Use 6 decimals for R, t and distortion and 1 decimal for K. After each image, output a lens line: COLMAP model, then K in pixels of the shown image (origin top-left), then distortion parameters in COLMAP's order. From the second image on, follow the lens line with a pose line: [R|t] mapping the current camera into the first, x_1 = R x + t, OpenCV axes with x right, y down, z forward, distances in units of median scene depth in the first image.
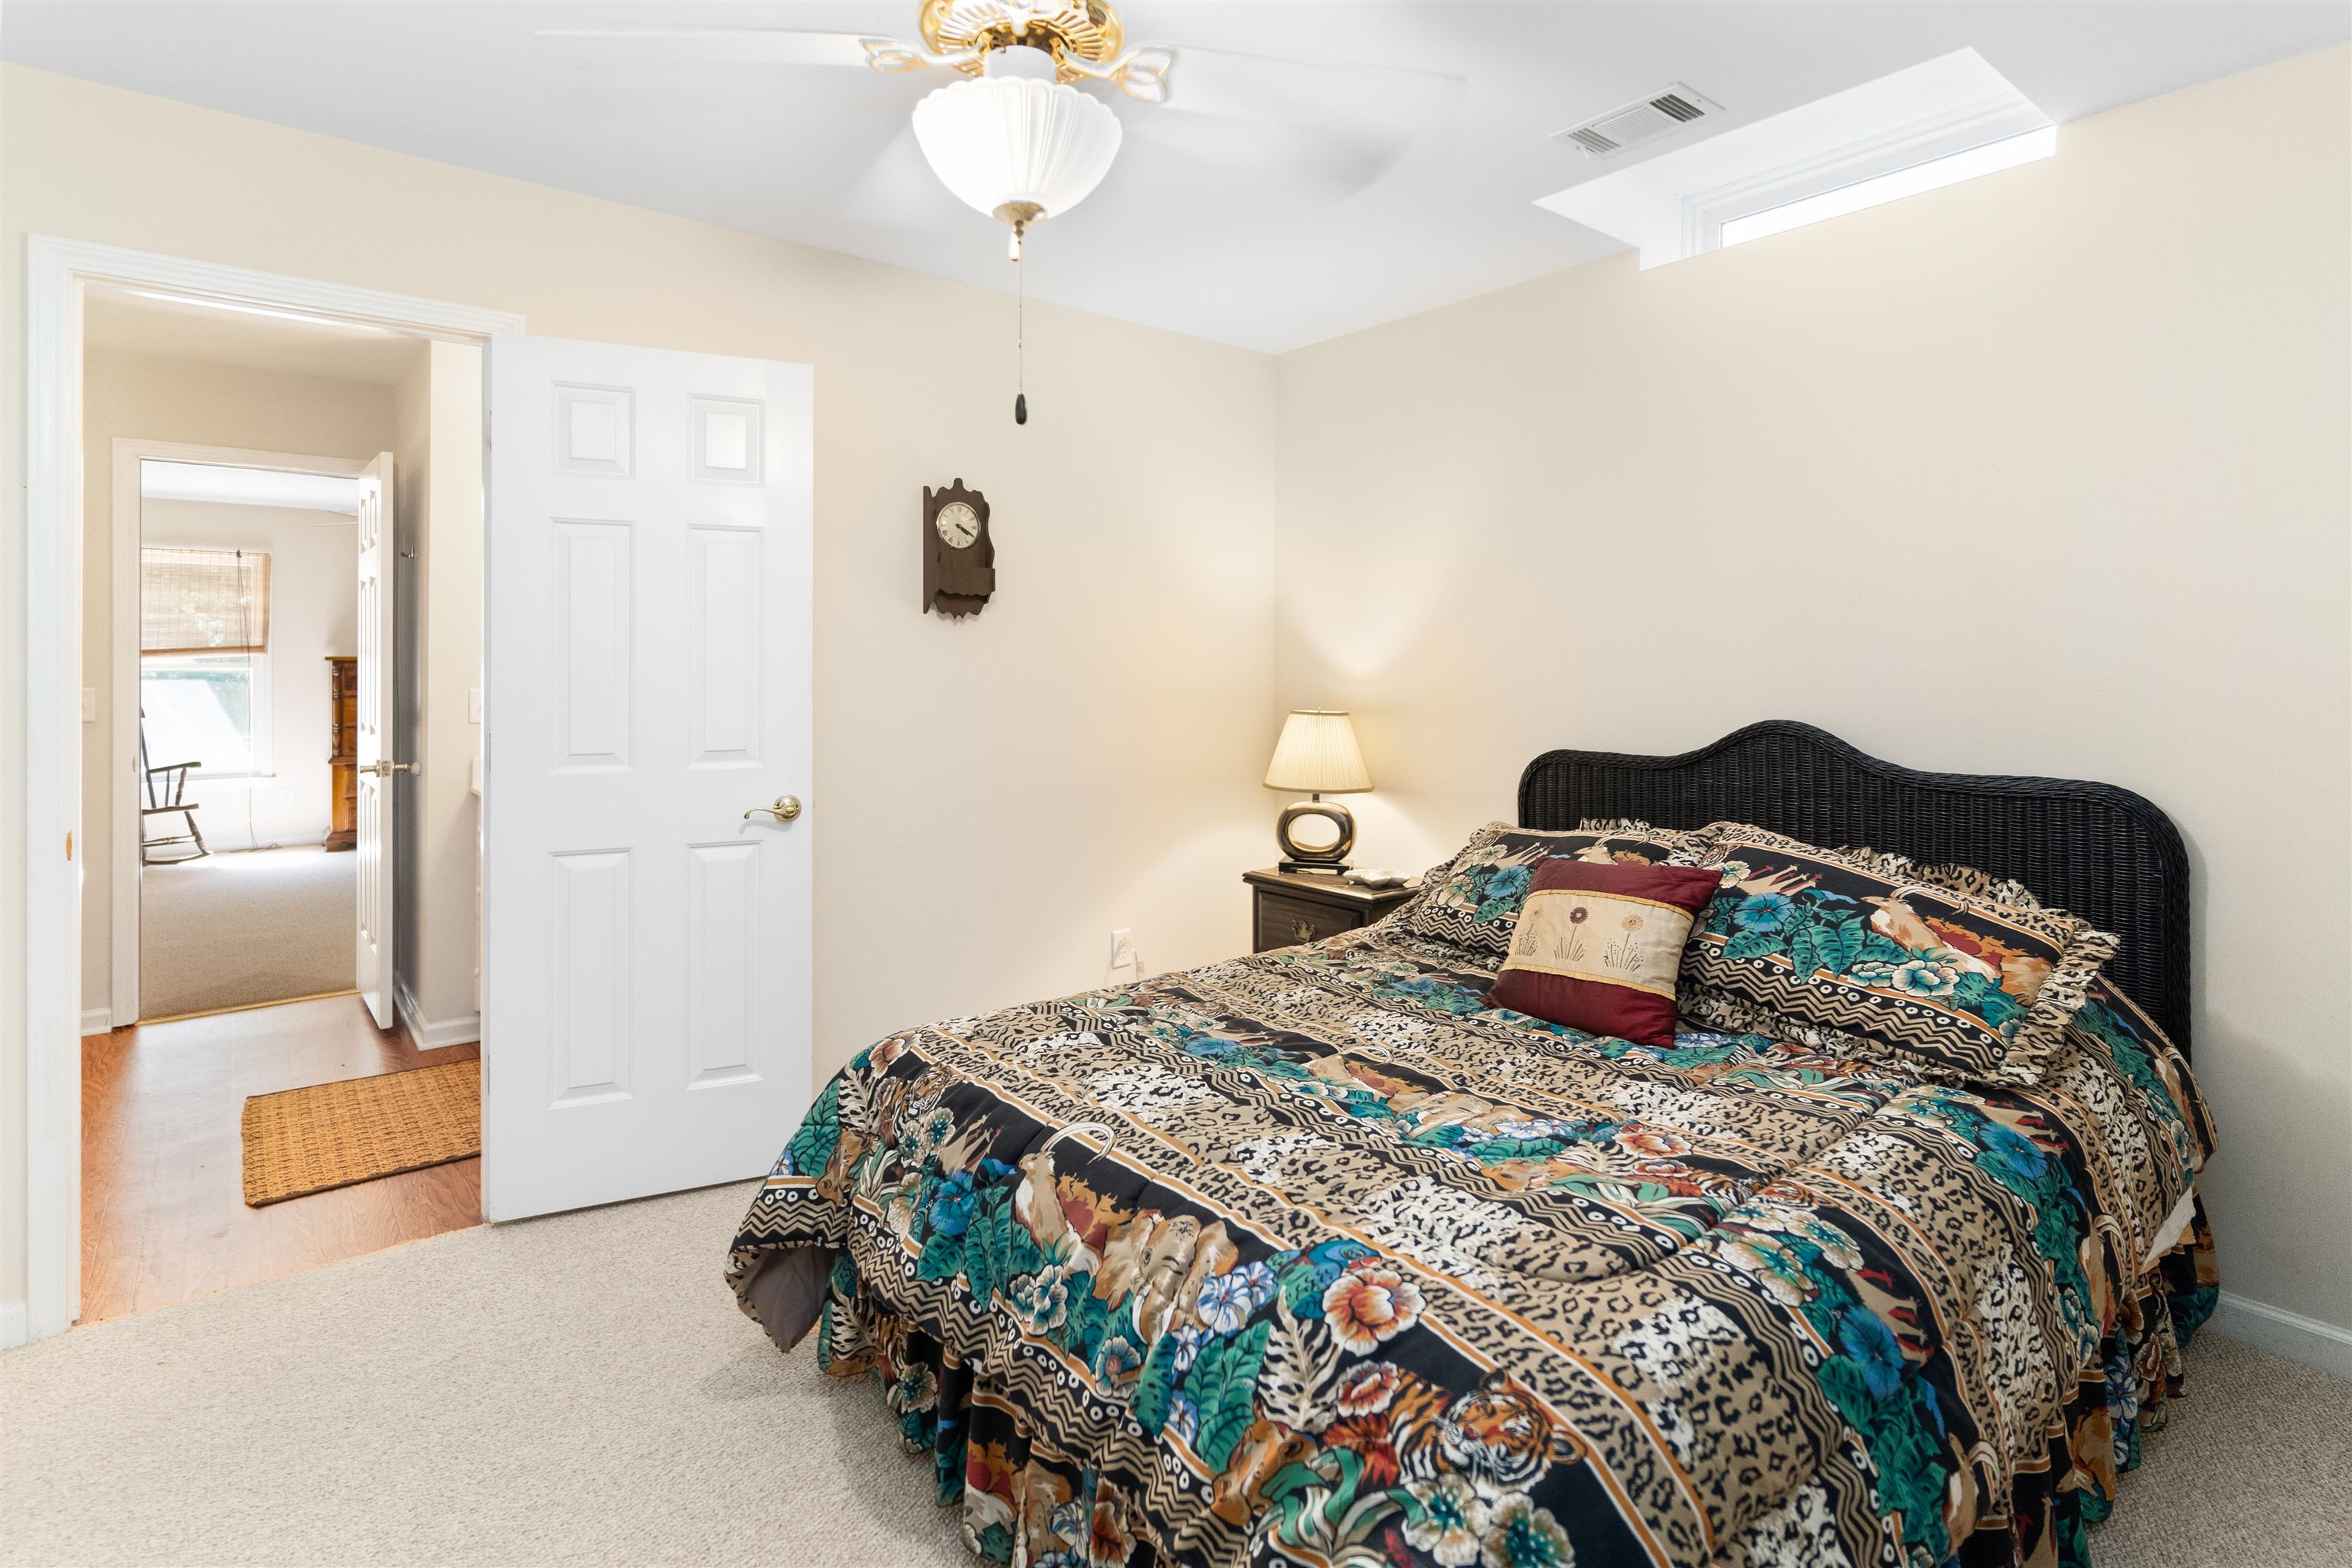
lens RADIAL K [[1166.5, 0, 1170.7], [0, 1166.5, 674.9], [0, 0, 1]] dist [-0.000579, -0.000066]
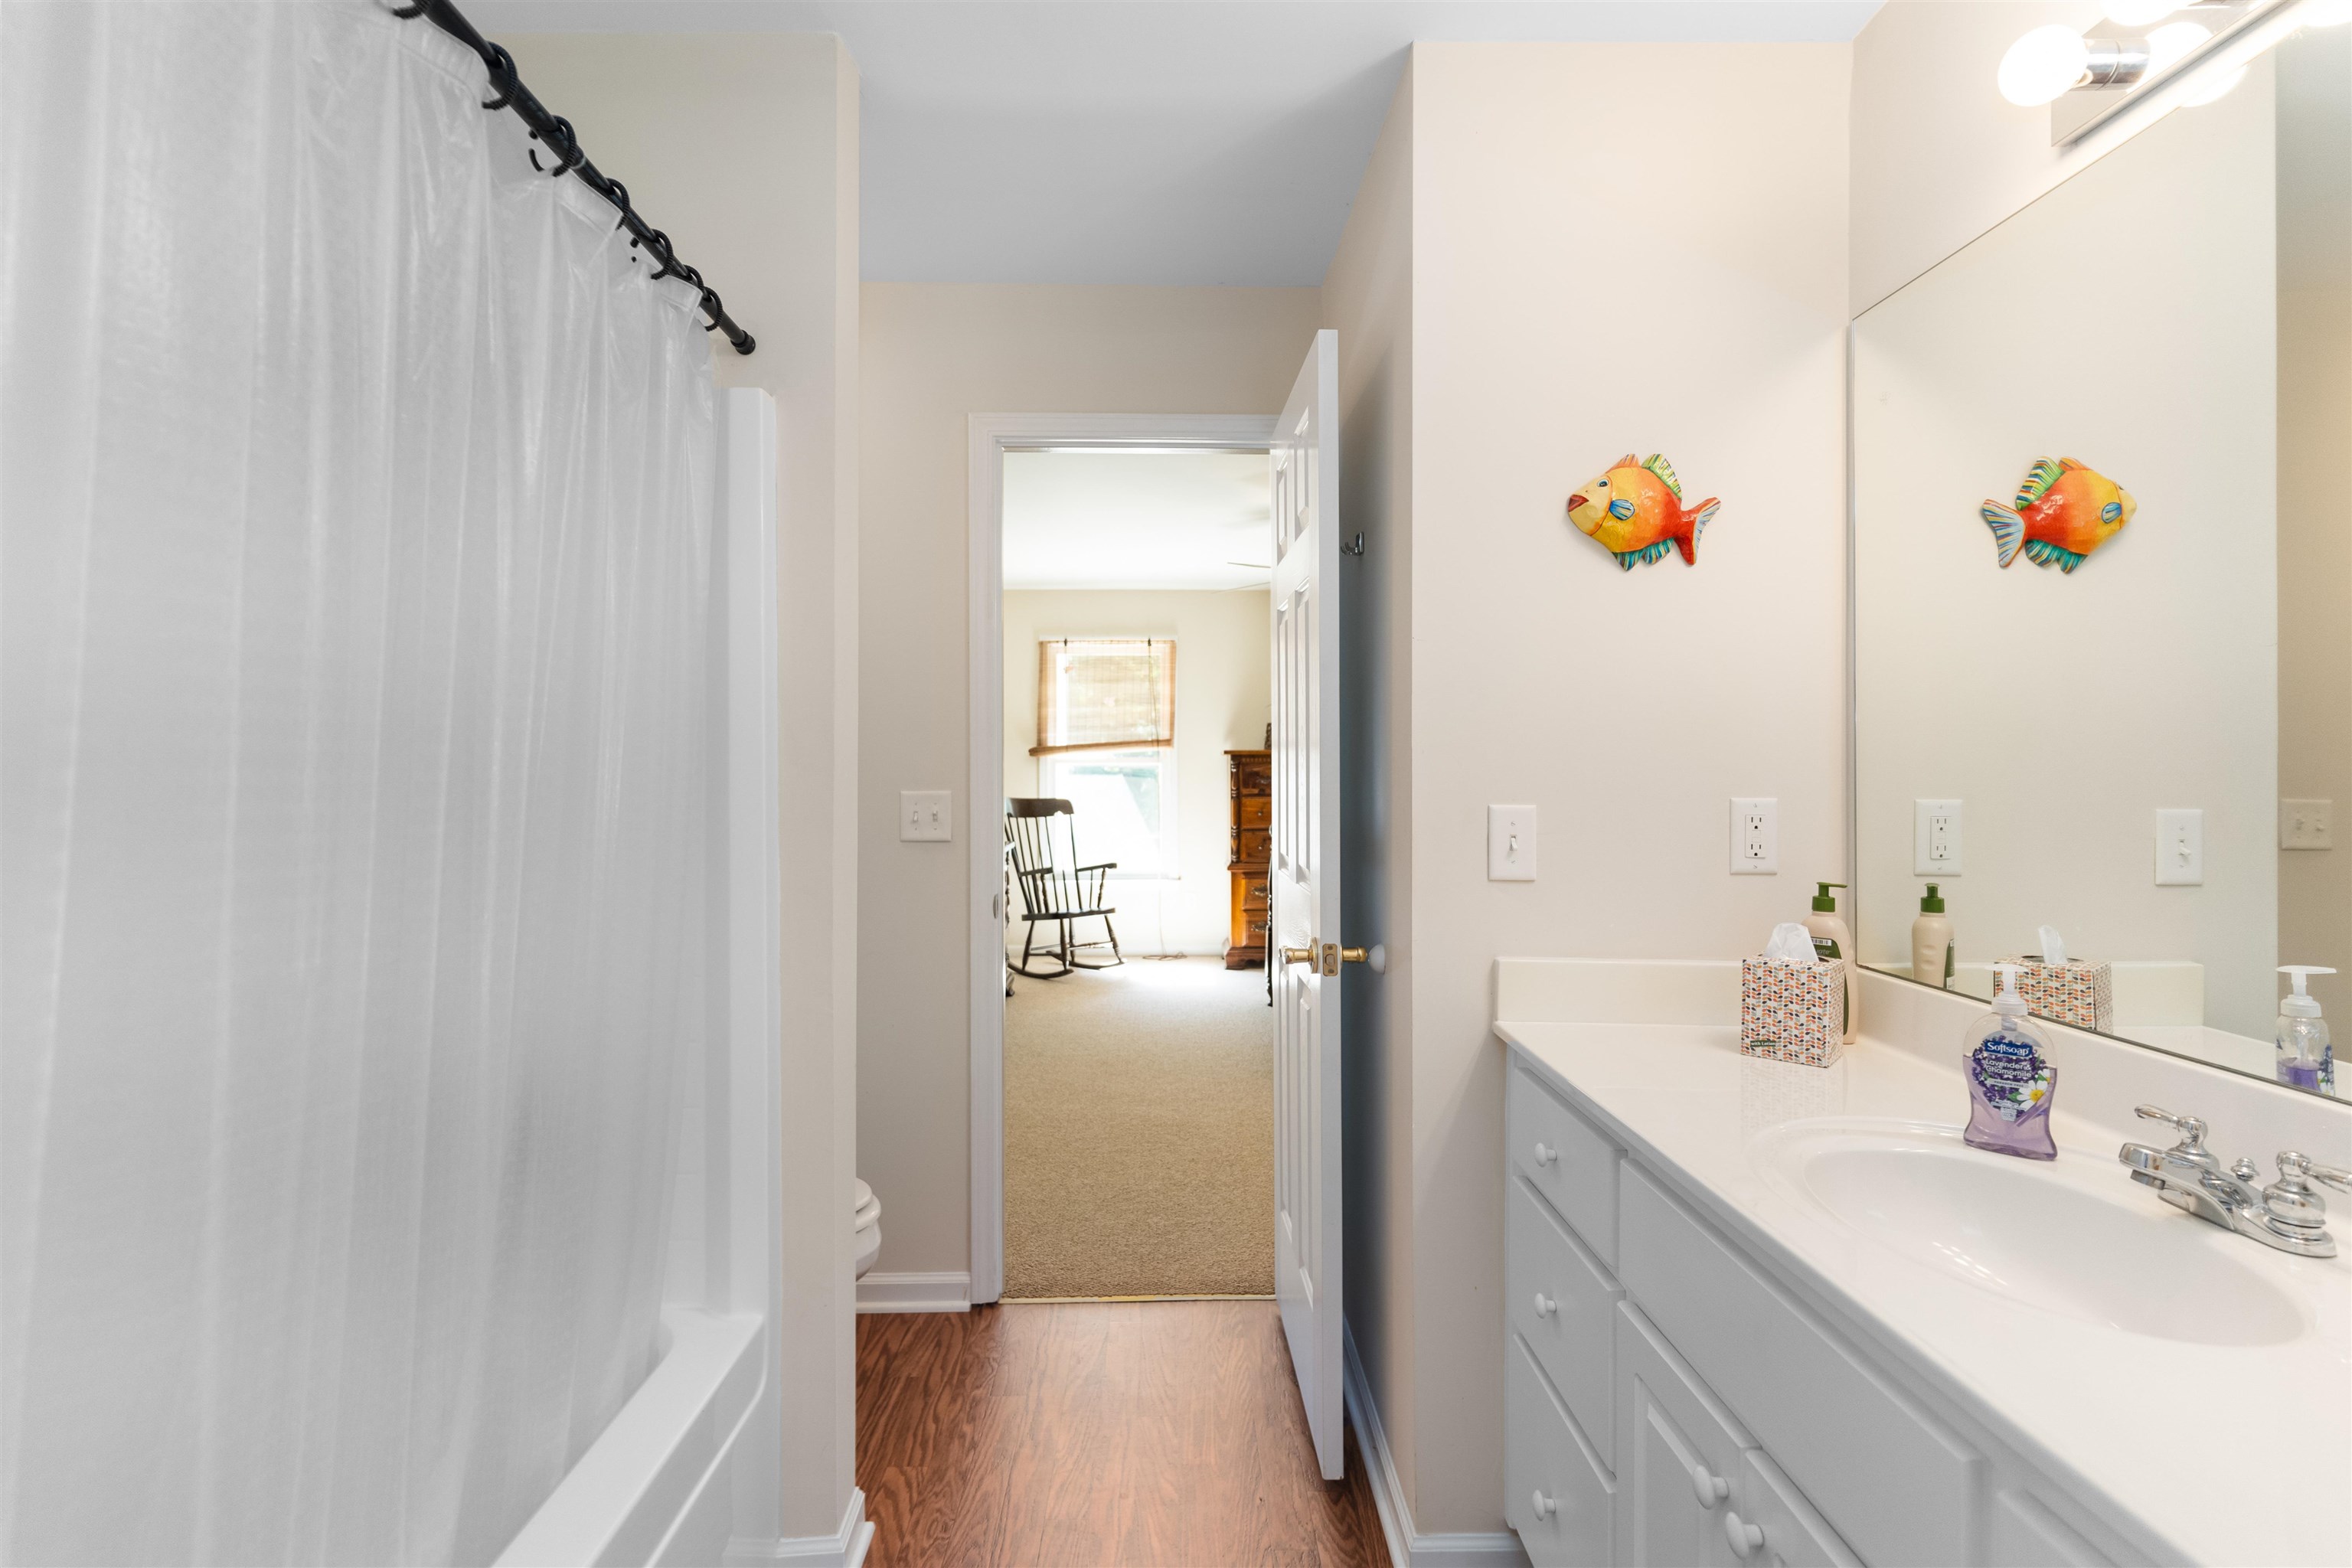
lens RADIAL K [[1139.8, 0, 1178.5], [0, 1139.8, 742.4], [0, 0, 1]] dist [-0.000728, 0.000126]
pose [[0.787097, -0.017403, -0.616584, -0.225737], [0.003530, 0.999713, -0.023710, -0.000943], [0.616819, 0.016485, 0.786932, 0.307156]]
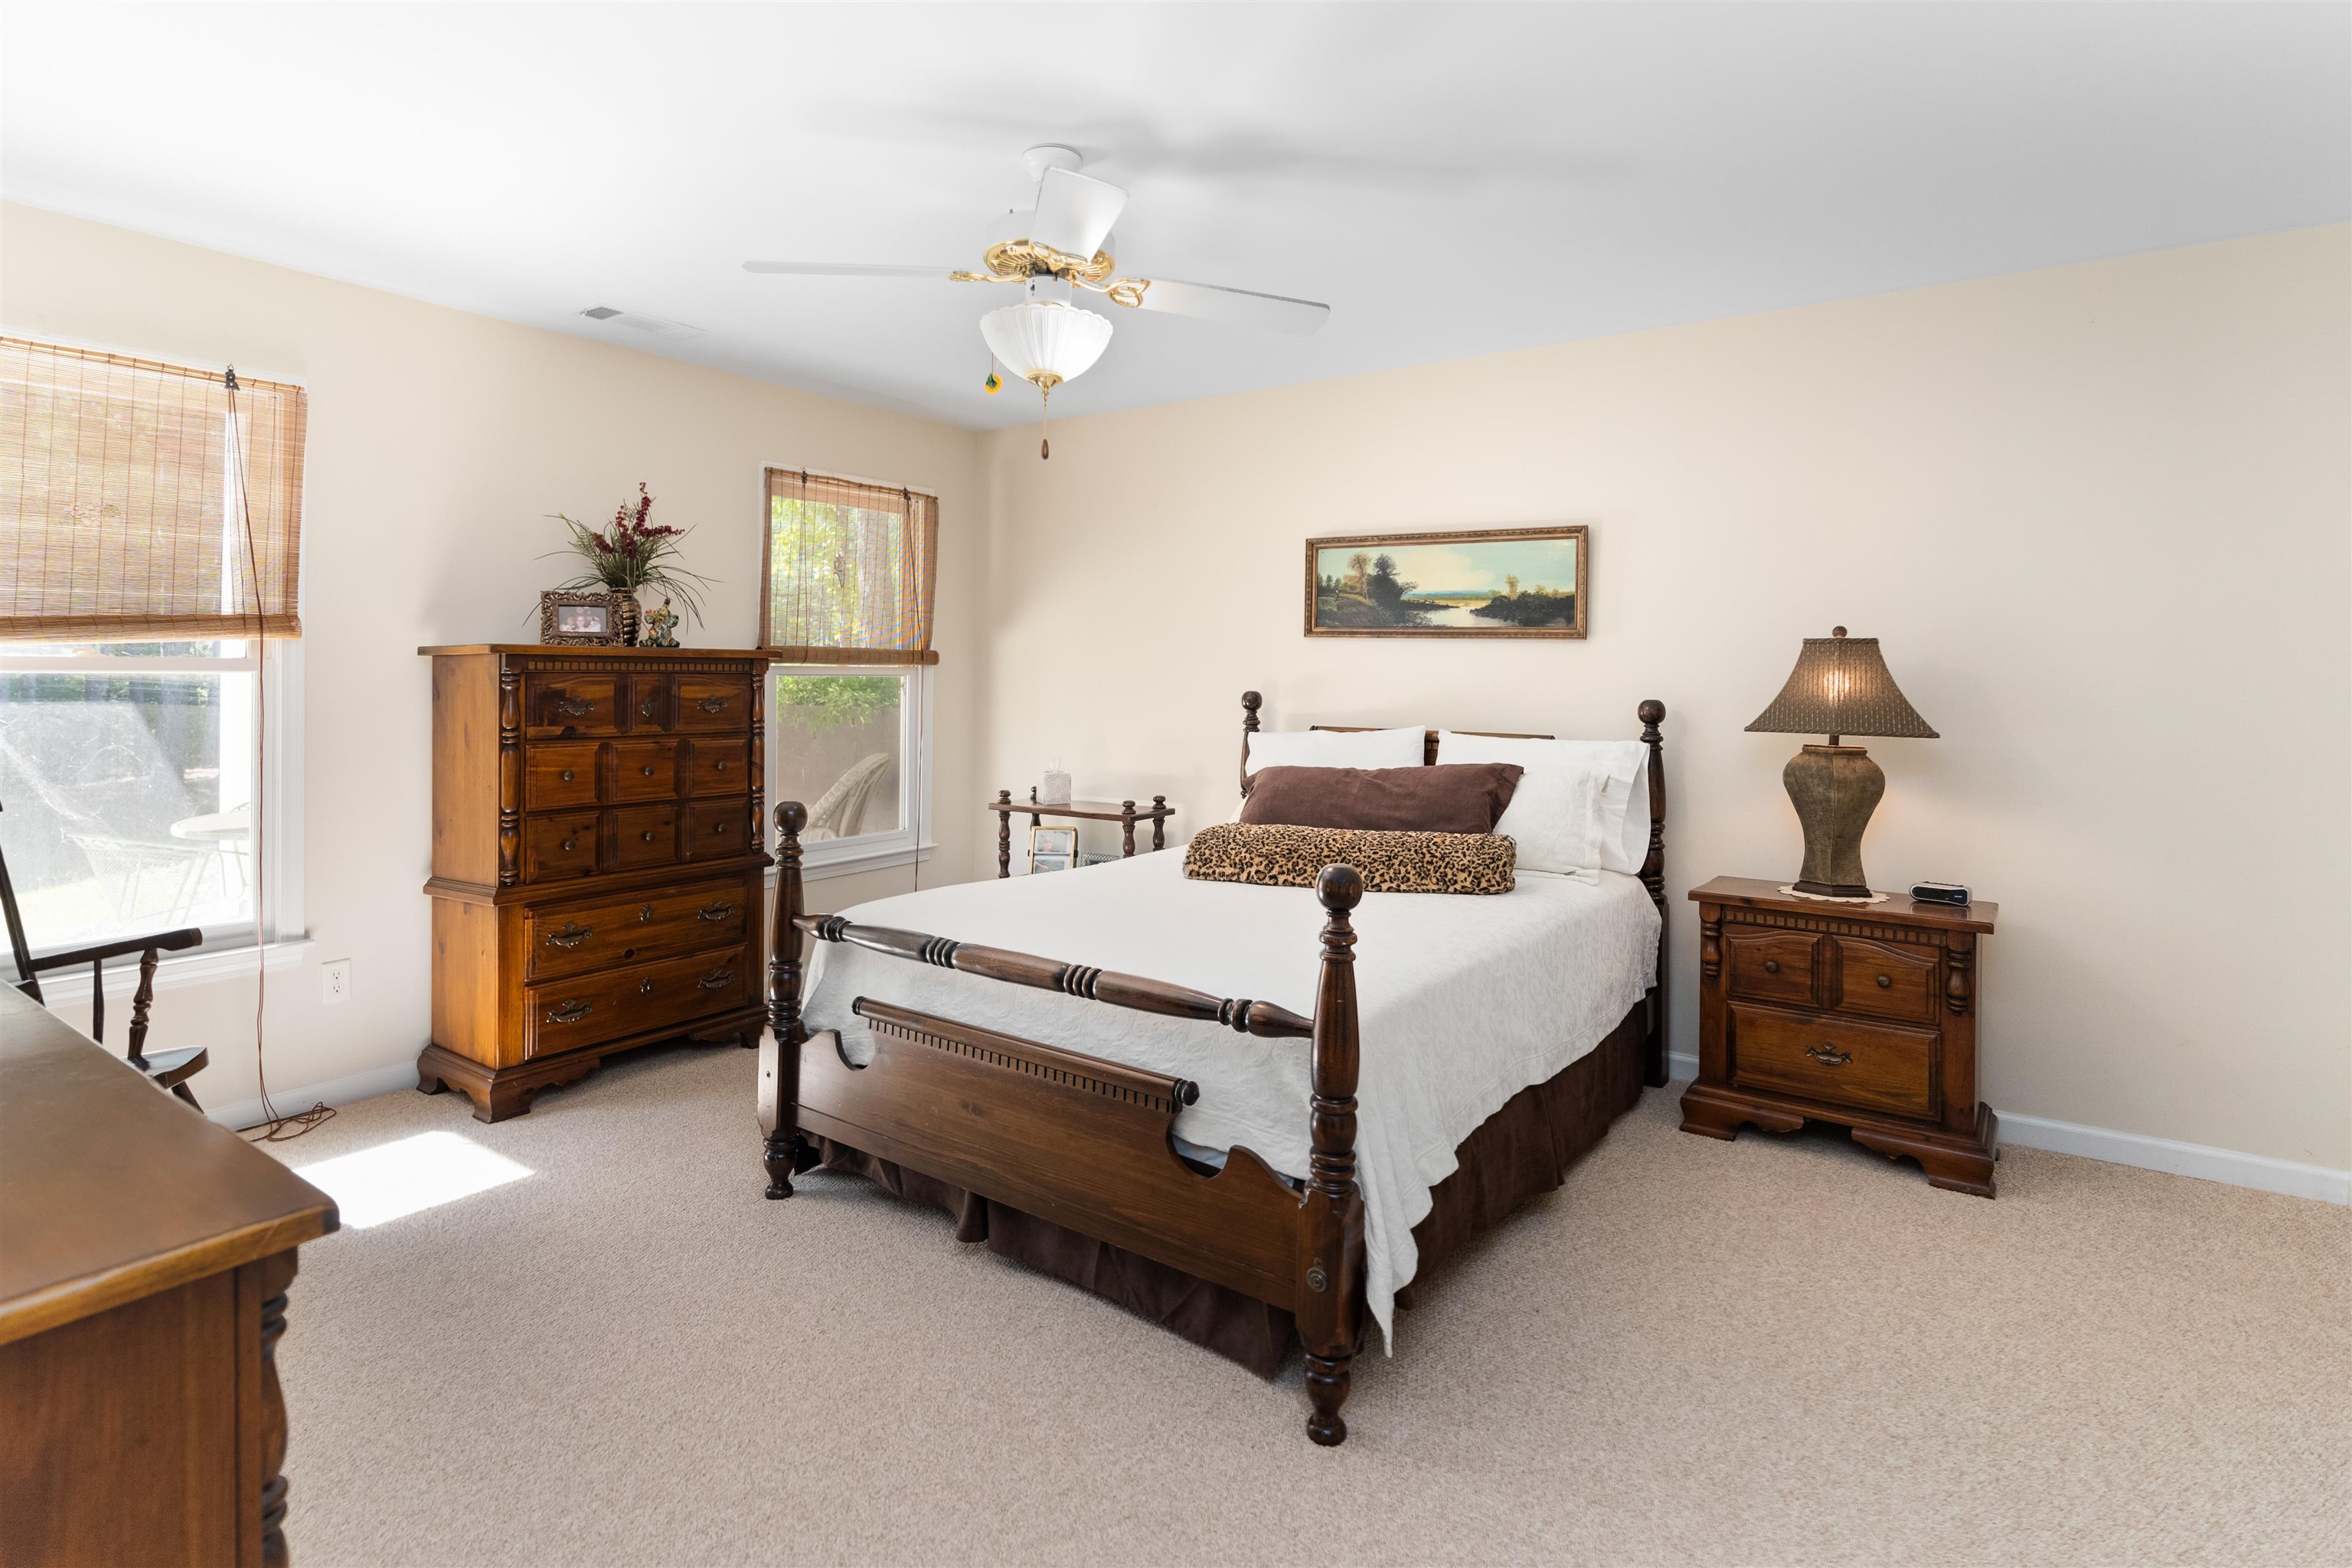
lens RADIAL K [[1166.5, 0, 1170.7], [0, 1166.5, 674.9], [0, 0, 1]] dist [-0.000579, -0.000066]
pose [[0.964296, 0.003345, 0.264805, -0.631558], [-0.002622, 0.999992, -0.003084, -0.004226], [-0.264813, 0.002280, 0.964297, 0.567958]]
